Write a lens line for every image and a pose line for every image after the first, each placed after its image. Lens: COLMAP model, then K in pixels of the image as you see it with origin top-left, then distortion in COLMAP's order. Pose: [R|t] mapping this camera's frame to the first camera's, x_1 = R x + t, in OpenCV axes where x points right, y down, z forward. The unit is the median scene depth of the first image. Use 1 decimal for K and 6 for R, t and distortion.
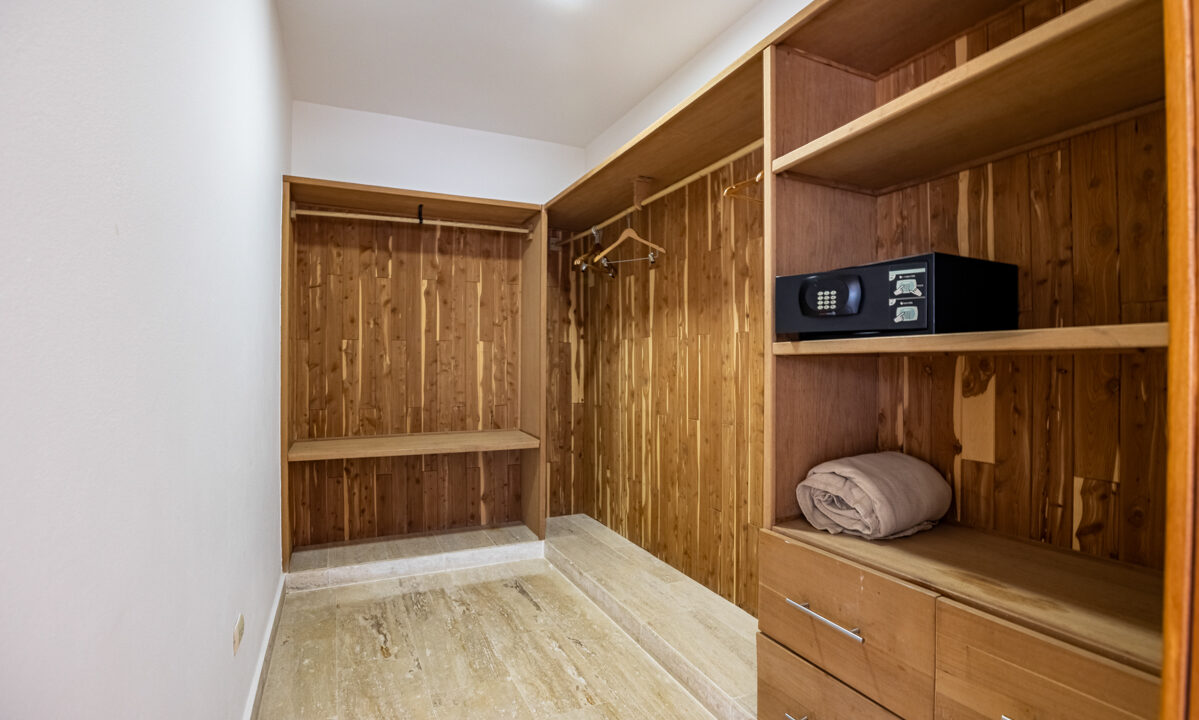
lens RADIAL K [[558.2, 0, 599.5], [0, 558.2, 360.0], [0, 0, 1]] dist [0.000450, 0.000618]
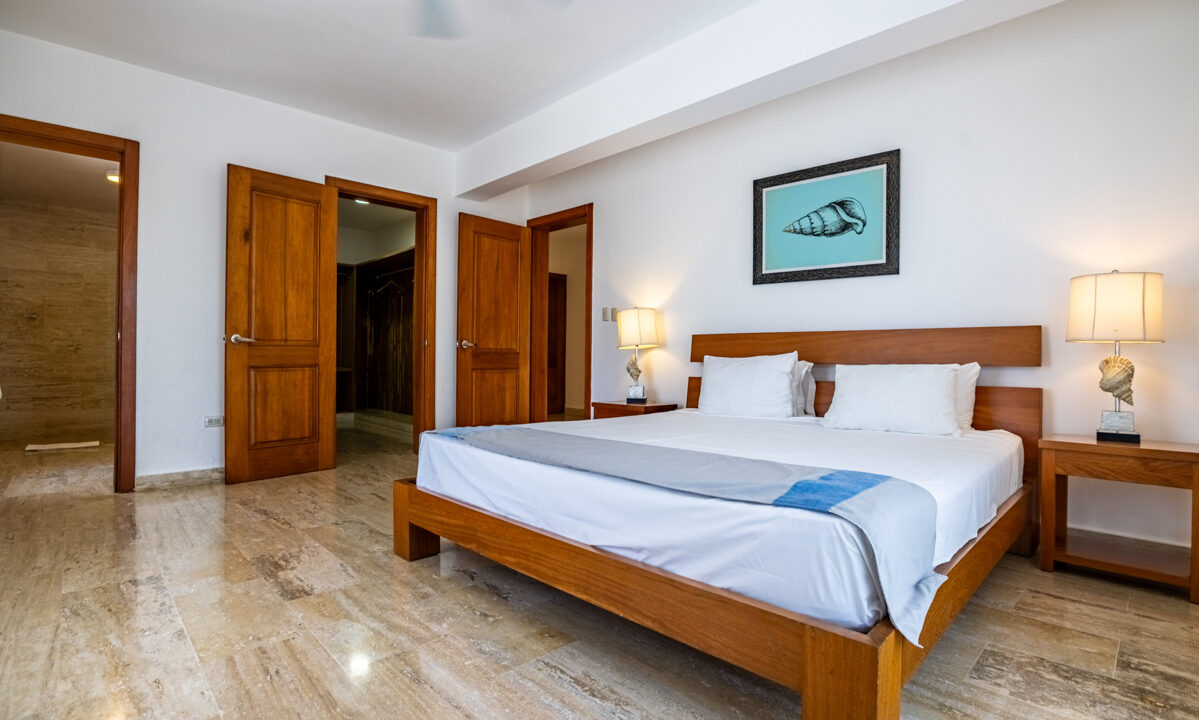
lens RADIAL K [[558.2, 0, 599.5], [0, 558.2, 360.0], [0, 0, 1]] dist [0.000450, 0.000618]
pose [[0.946543, 0.008649, 0.322462, 0.110796], [-0.010240, 0.999942, 0.003237, 0.088569], [-0.322416, -0.006366, 0.946577, -1.411325]]
